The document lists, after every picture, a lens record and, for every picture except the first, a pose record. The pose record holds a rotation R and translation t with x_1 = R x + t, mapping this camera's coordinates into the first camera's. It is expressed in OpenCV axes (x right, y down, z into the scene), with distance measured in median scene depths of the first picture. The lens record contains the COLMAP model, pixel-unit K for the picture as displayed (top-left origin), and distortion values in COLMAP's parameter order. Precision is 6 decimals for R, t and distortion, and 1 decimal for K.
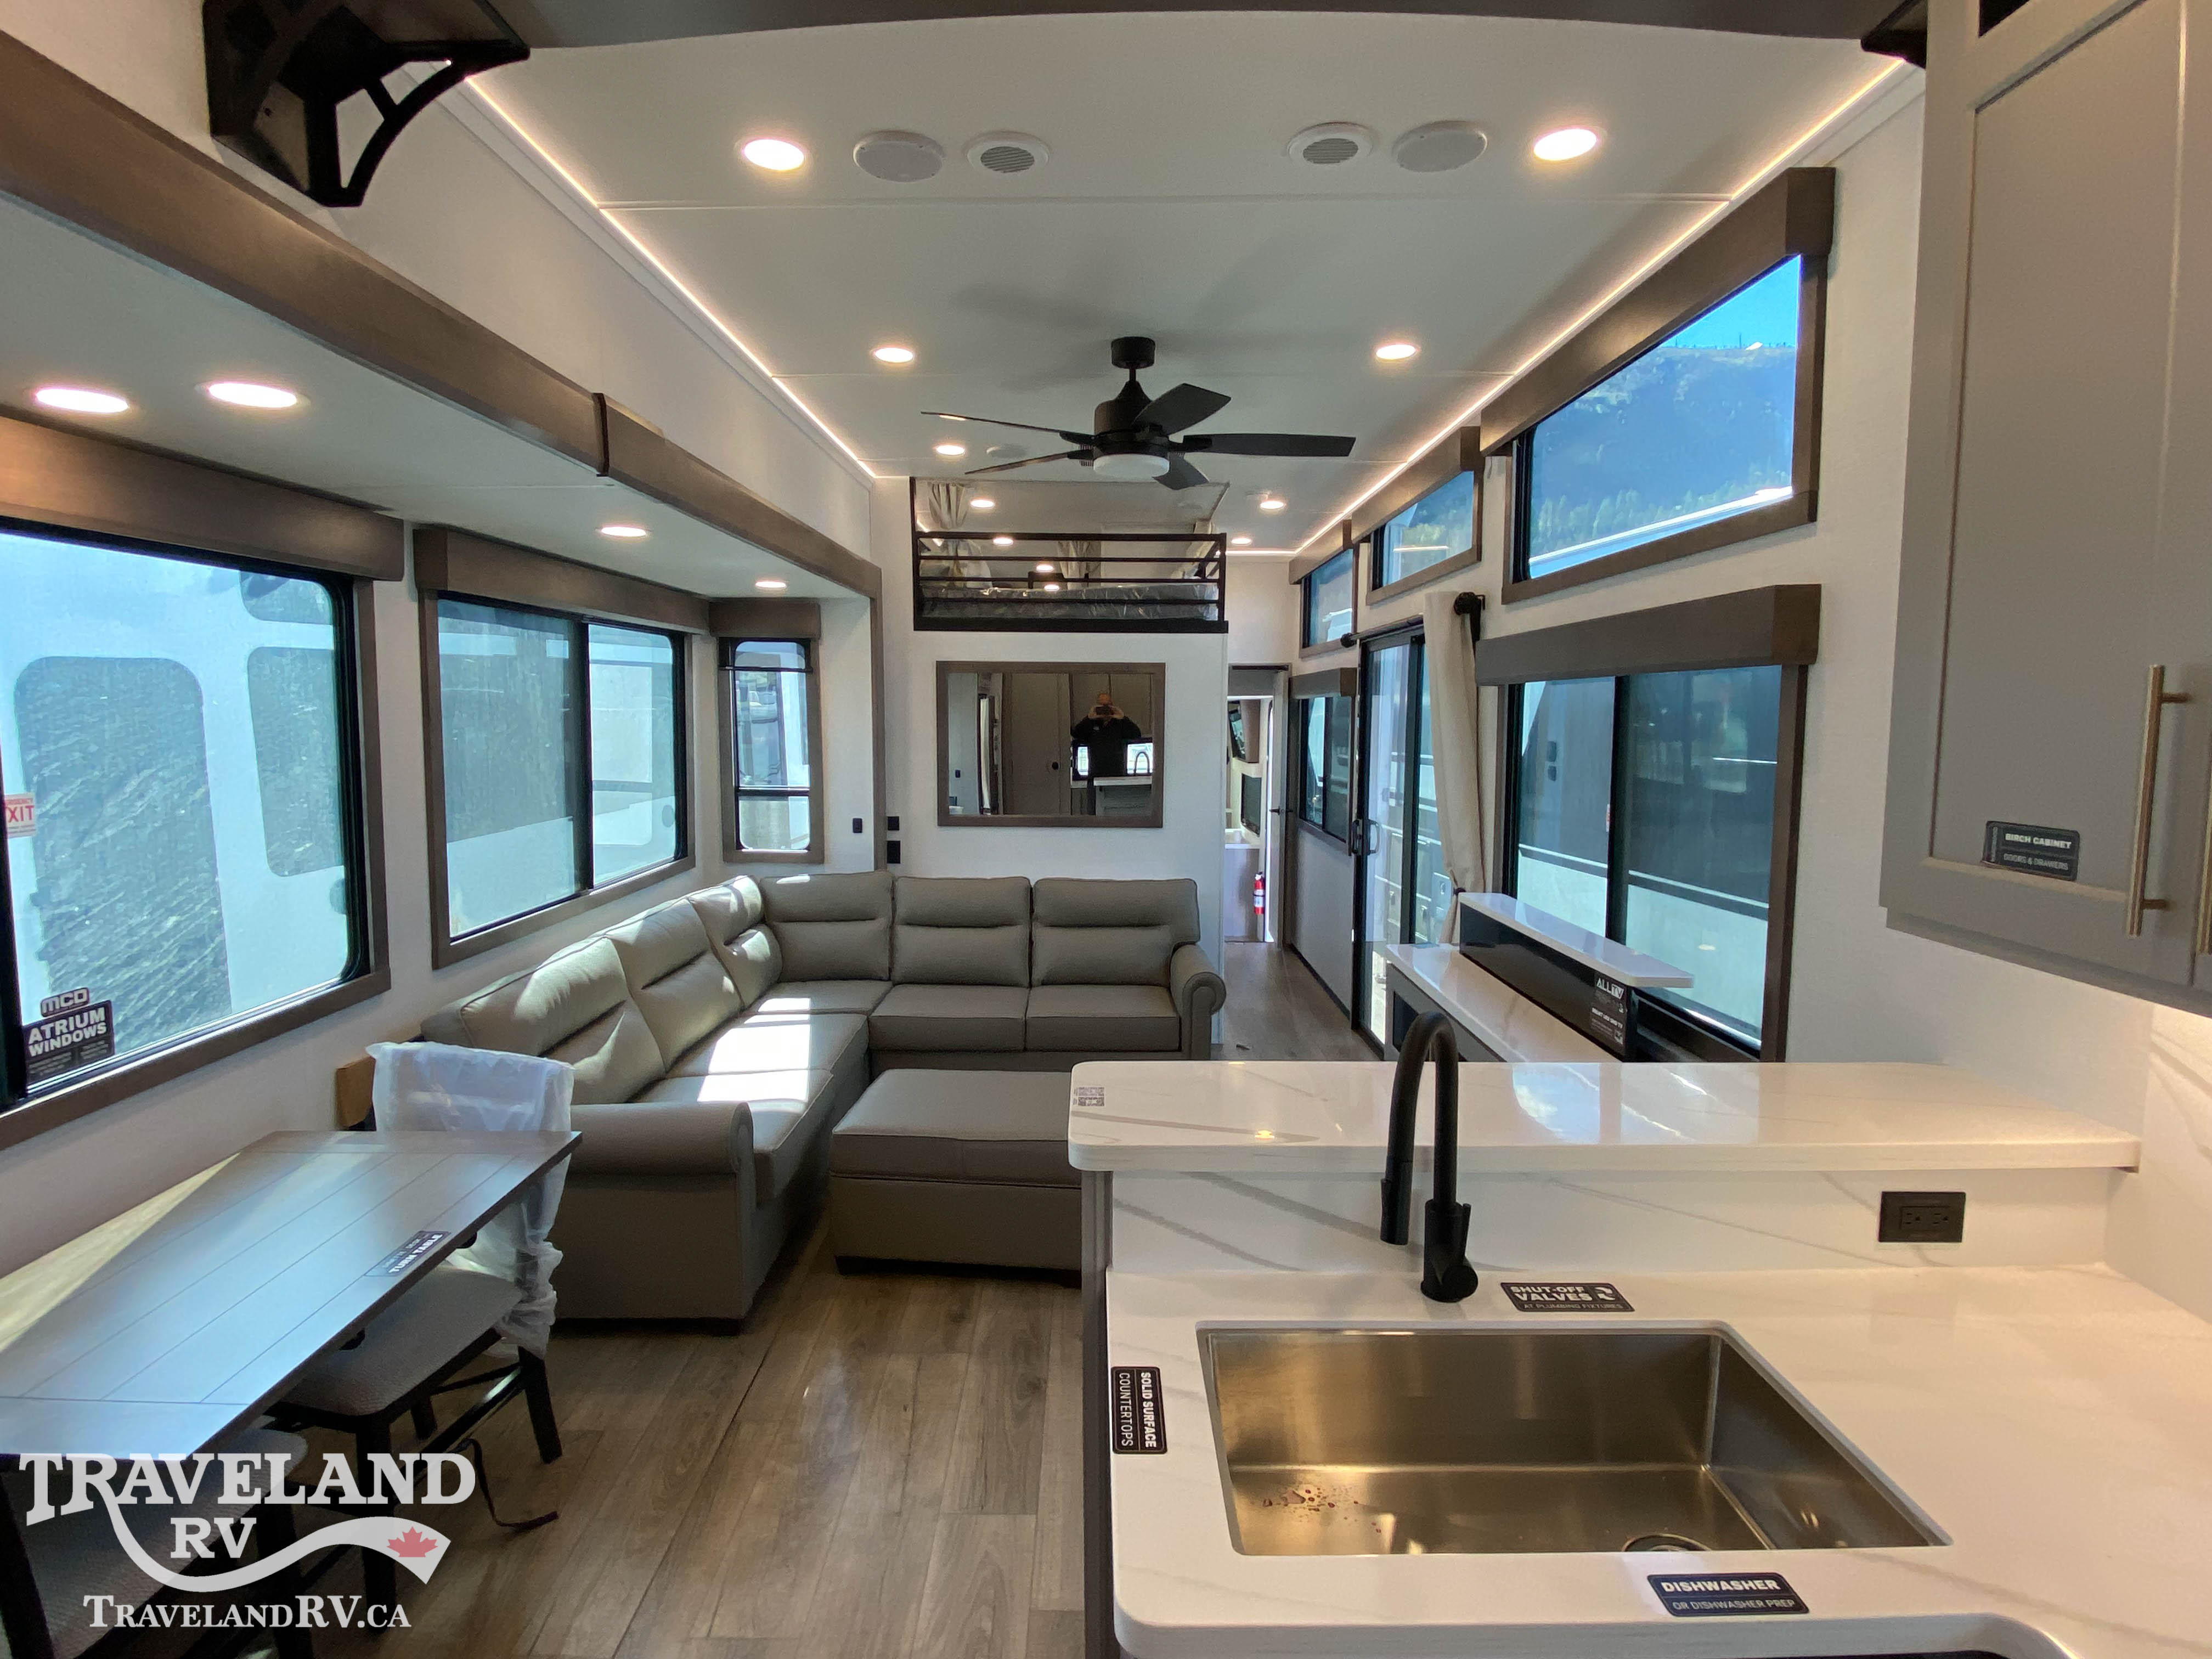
lens RADIAL K [[1068.2, 0, 1106.0], [0, 1068.2, 829.5], [0, 0, 1]] dist [-0.001400, -0.000337]
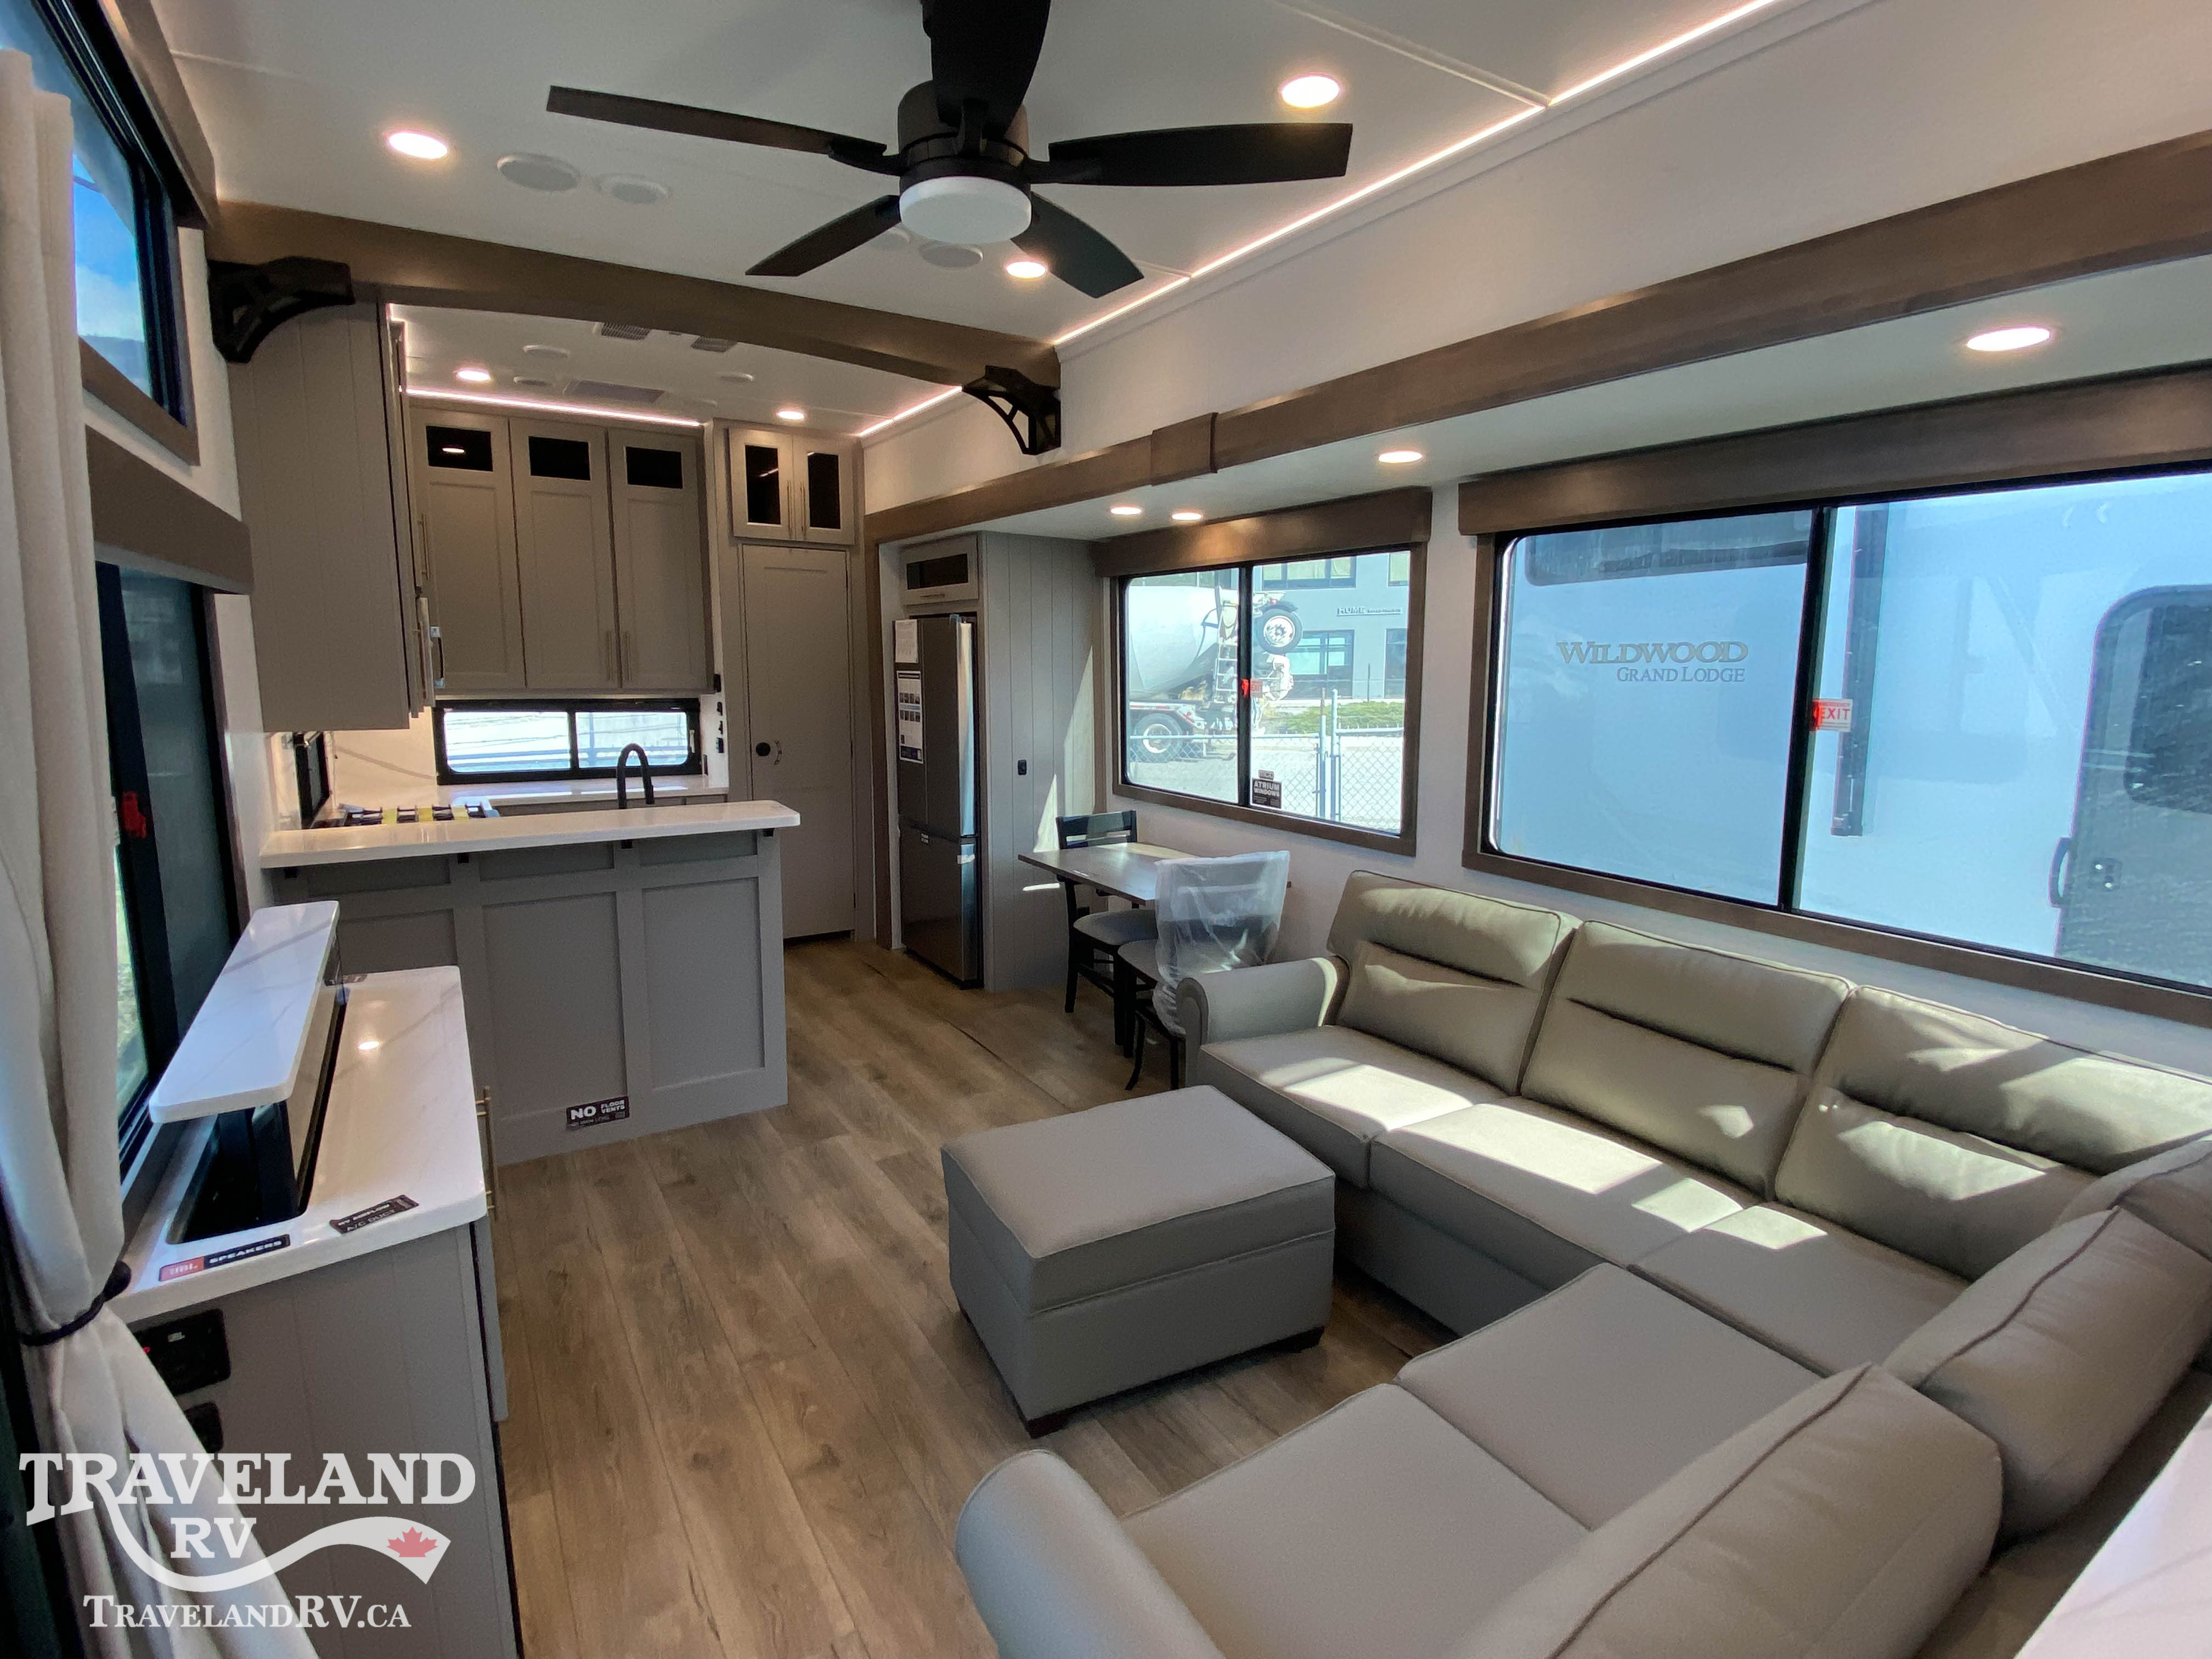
lens RADIAL K [[1068.2, 0, 1106.0], [0, 1068.2, 829.5], [0, 0, 1]] dist [-0.001400, -0.000337]
pose [[-0.852862, 0.081066, -0.515805, 0.374996], [-0.065500, 0.963459, 0.259723, -0.228121], [0.518012, 0.255293, -0.816388, 2.135008]]
